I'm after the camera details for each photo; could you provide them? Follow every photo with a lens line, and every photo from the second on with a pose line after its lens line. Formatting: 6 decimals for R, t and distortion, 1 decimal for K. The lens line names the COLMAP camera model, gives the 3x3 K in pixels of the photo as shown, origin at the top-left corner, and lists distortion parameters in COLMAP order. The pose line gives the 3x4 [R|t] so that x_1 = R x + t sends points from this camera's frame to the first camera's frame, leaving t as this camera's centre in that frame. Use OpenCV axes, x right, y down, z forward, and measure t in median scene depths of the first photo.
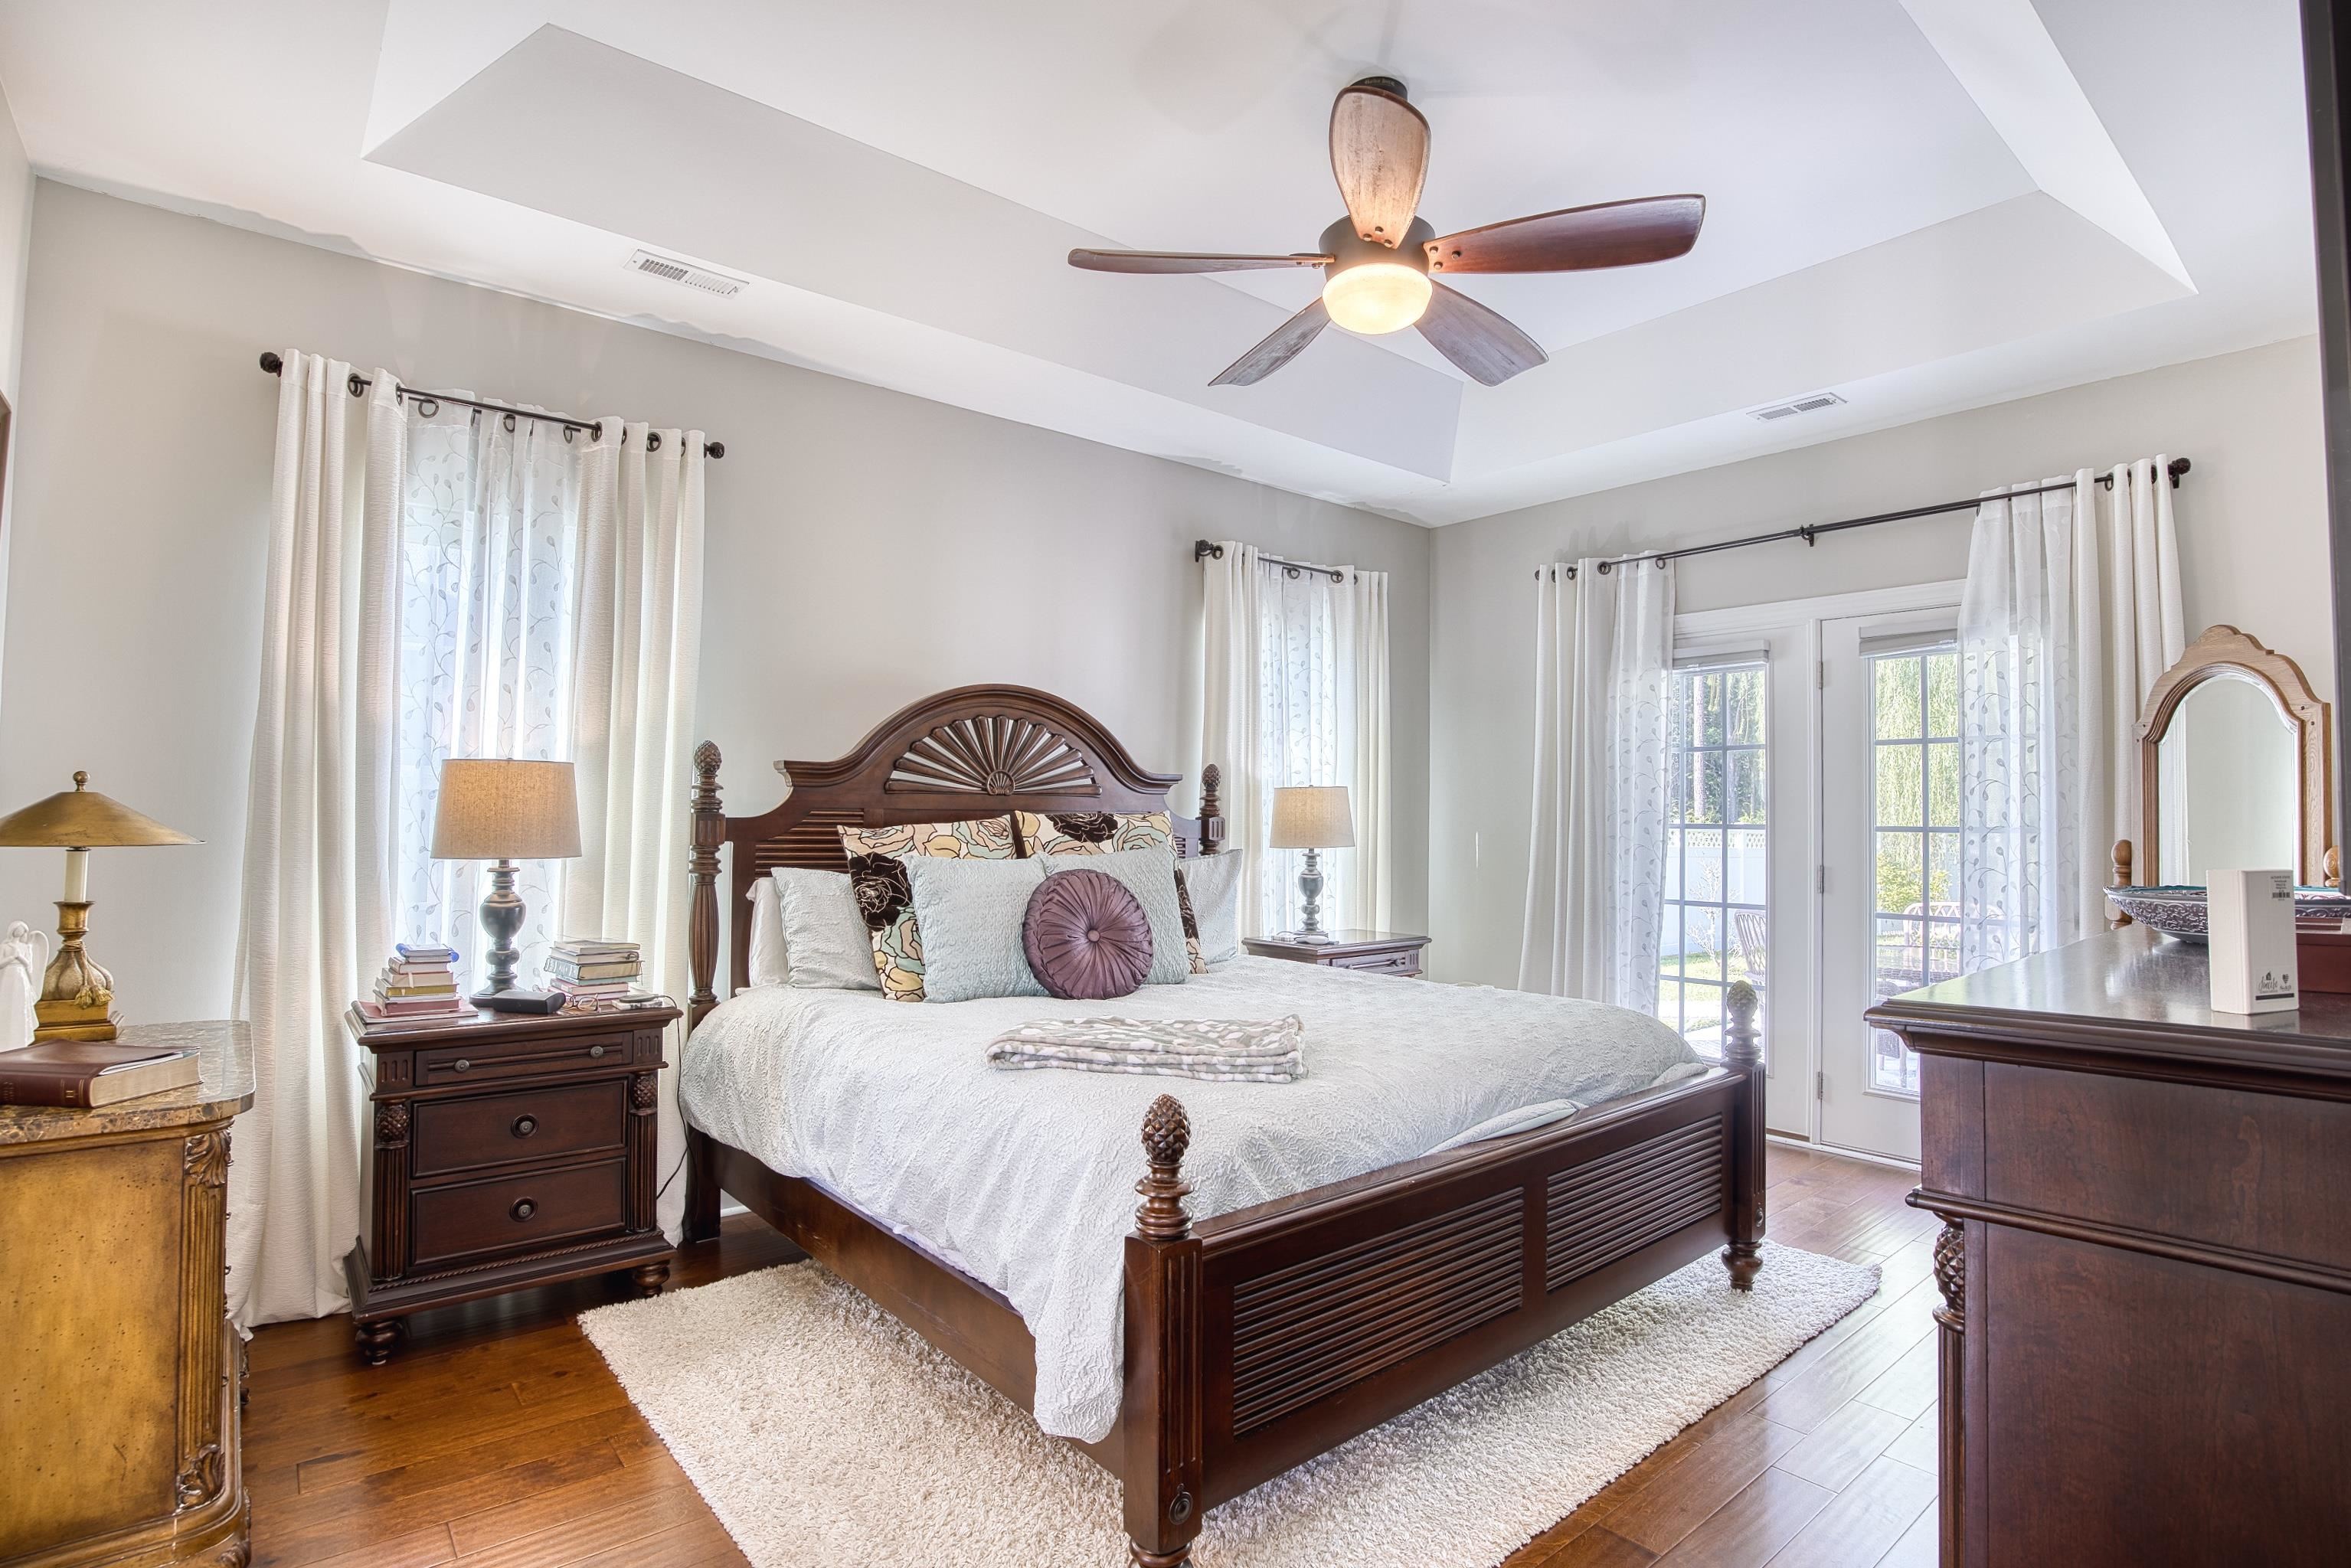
lens RADIAL K [[1122.6, 0, 1172.3], [0, 1122.6, 793.3], [0, 0, 1]] dist [-0.066066, 0.019653]
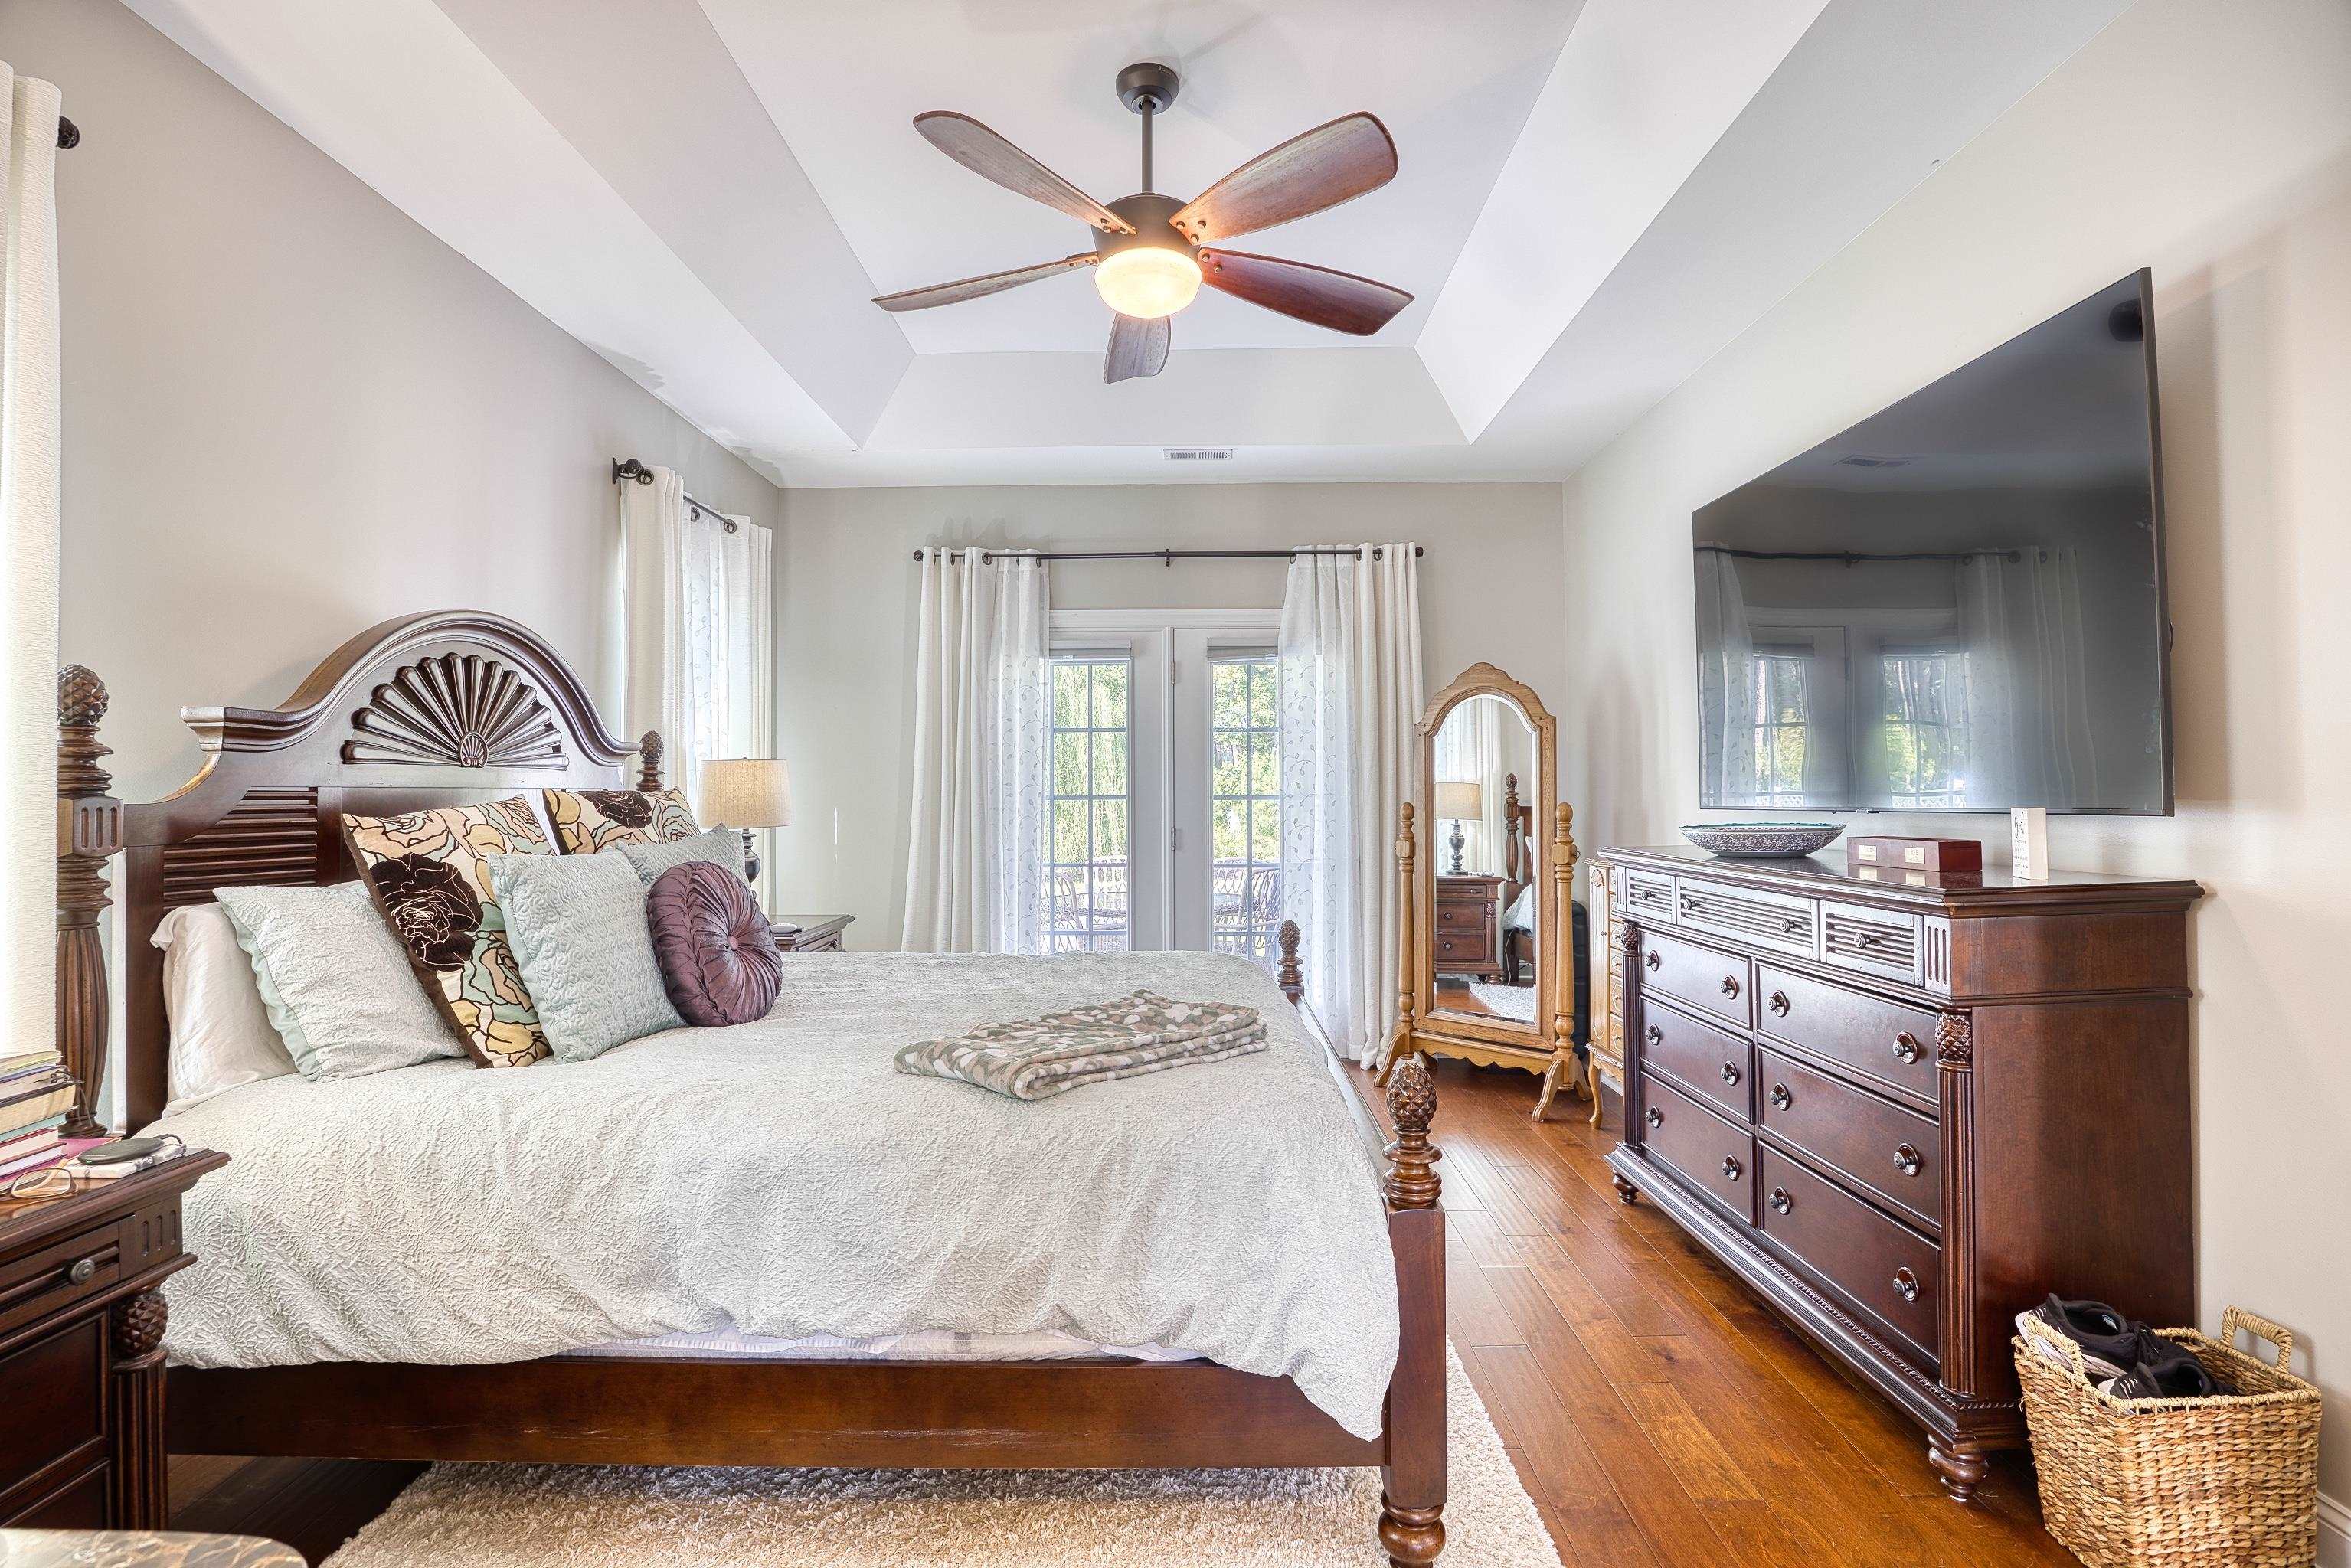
lens RADIAL K [[1100.7, 0, 1162.2], [0, 1100.7, 781.0], [0, 0, 1]] dist [-0.065667, 0.016404]
pose [[0.661864, -0.003504, 0.749616, -0.443932], [-0.004971, 0.999947, 0.009062, 0.002559], [-0.749607, -0.009724, 0.661811, 0.252731]]
